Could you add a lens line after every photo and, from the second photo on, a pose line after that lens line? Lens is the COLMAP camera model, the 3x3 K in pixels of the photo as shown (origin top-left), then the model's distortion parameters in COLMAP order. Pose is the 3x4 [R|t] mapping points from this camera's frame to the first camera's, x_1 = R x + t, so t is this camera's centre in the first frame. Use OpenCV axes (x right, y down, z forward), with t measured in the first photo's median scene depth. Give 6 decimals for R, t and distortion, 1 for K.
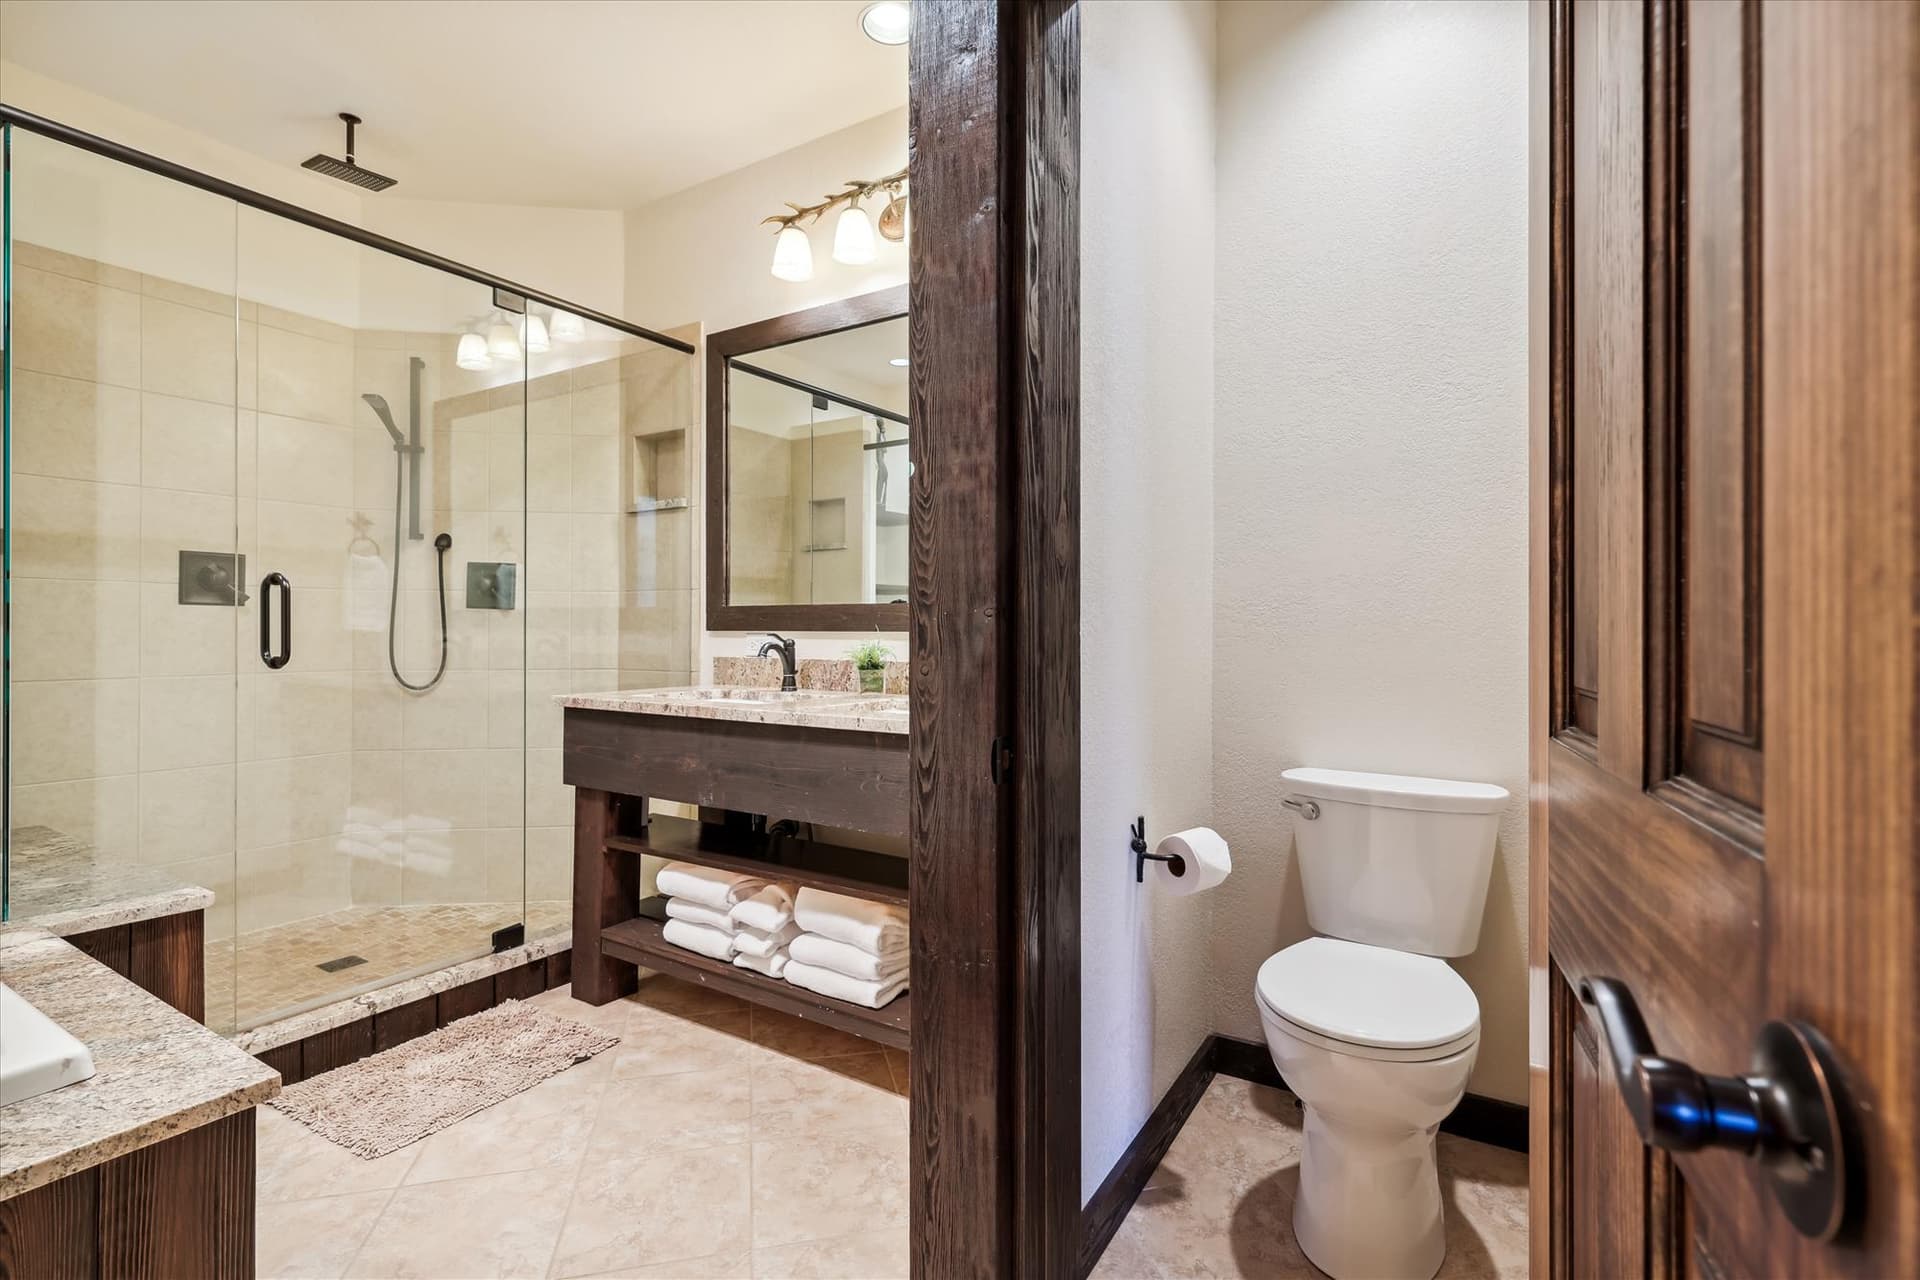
lens RADIAL K [[881.0, 0, 952.3], [0, 881.0, 636.5], [0, 0, 1]] dist [0.000112, 0.000018]
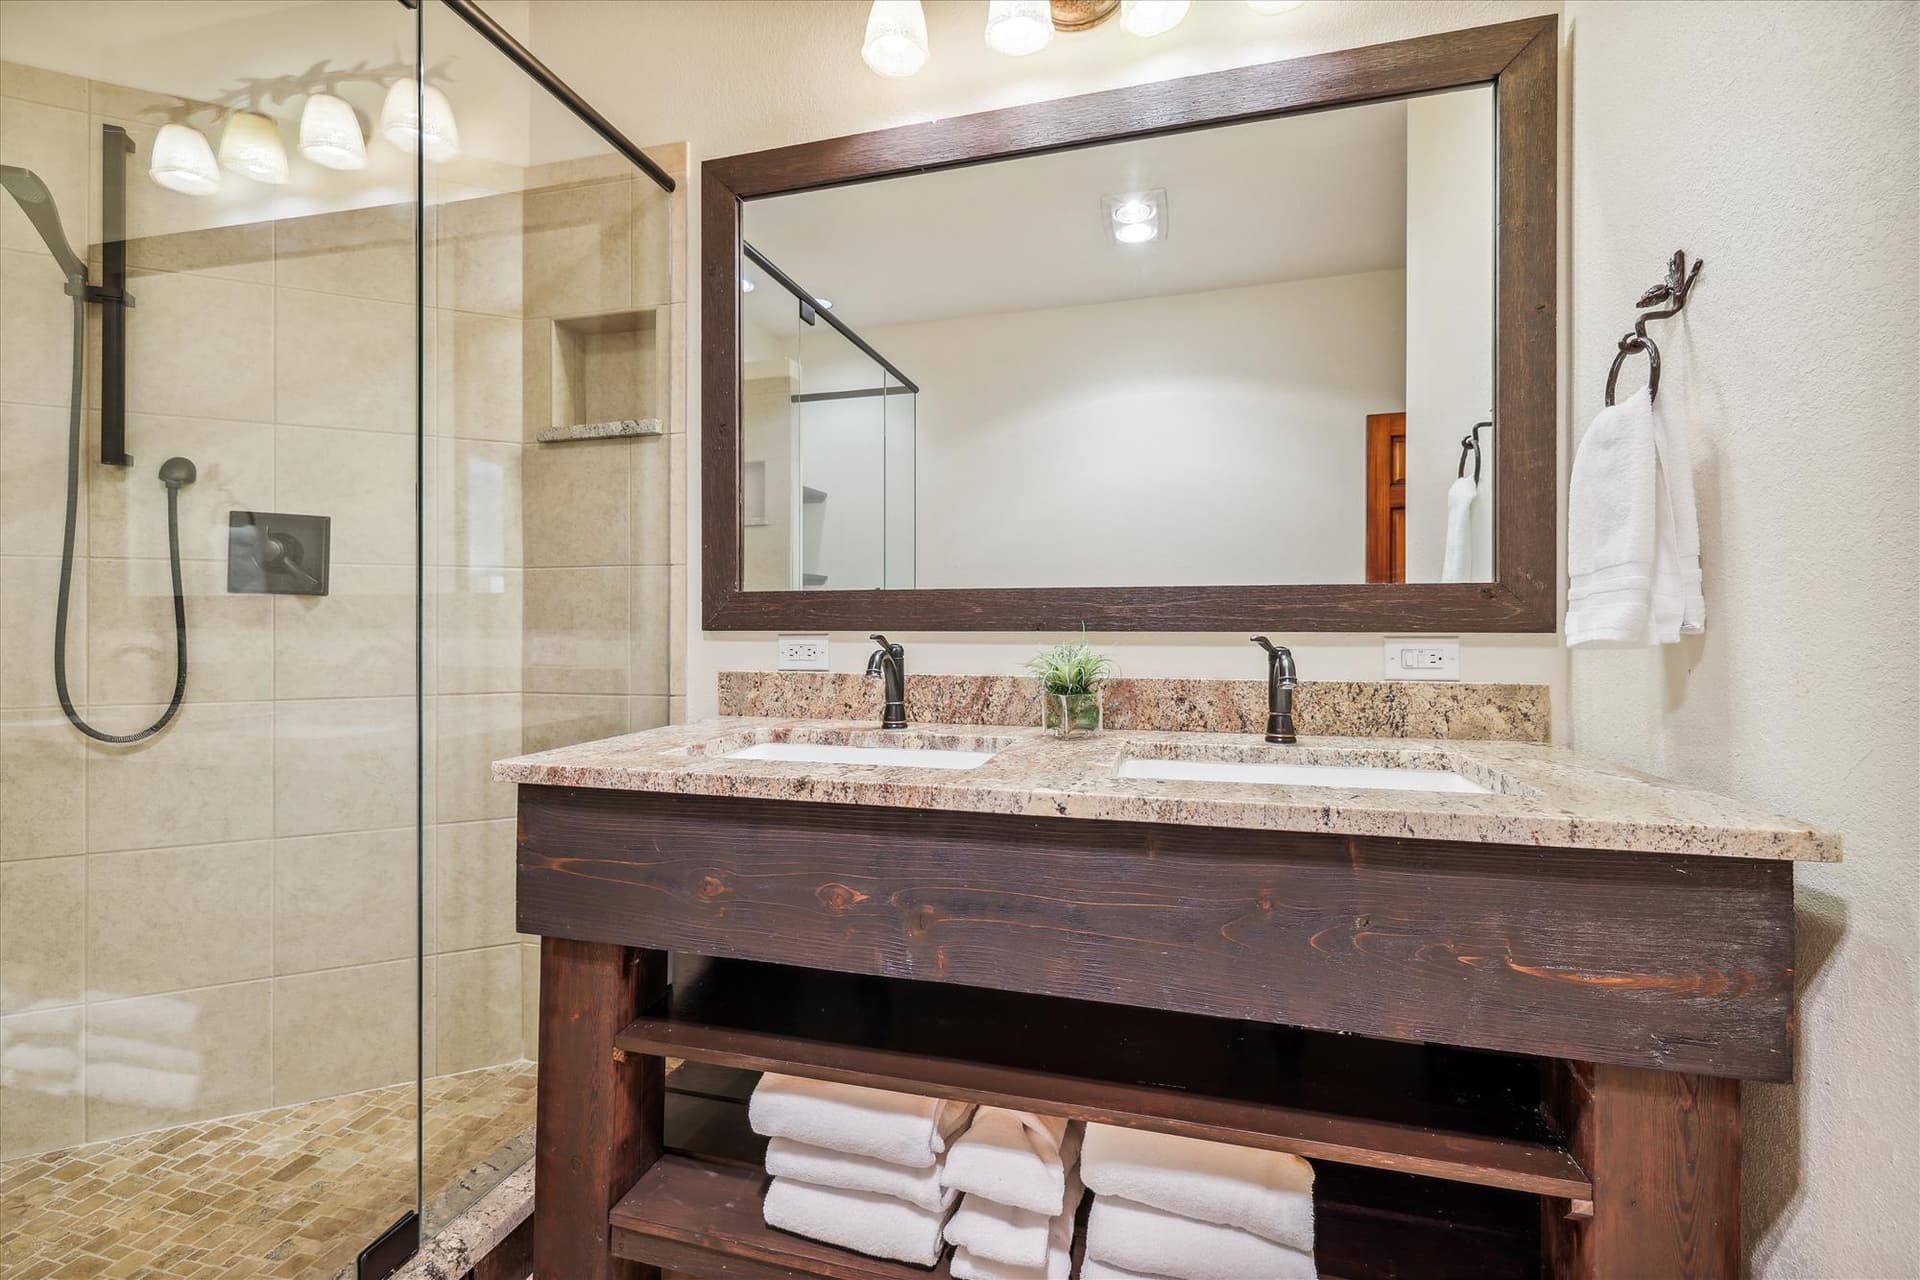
lens RADIAL K [[824.6, 0, 968.4], [0, 824.6, 628.4], [0, 0, 1]] dist [0.000010, 0.000202]
pose [[0.955792, -0.004955, 0.294002, -0.275333], [0.005698, 0.999982, -0.001672, -0.006018], [-0.293988, 0.003274, 0.955803, 0.386396]]
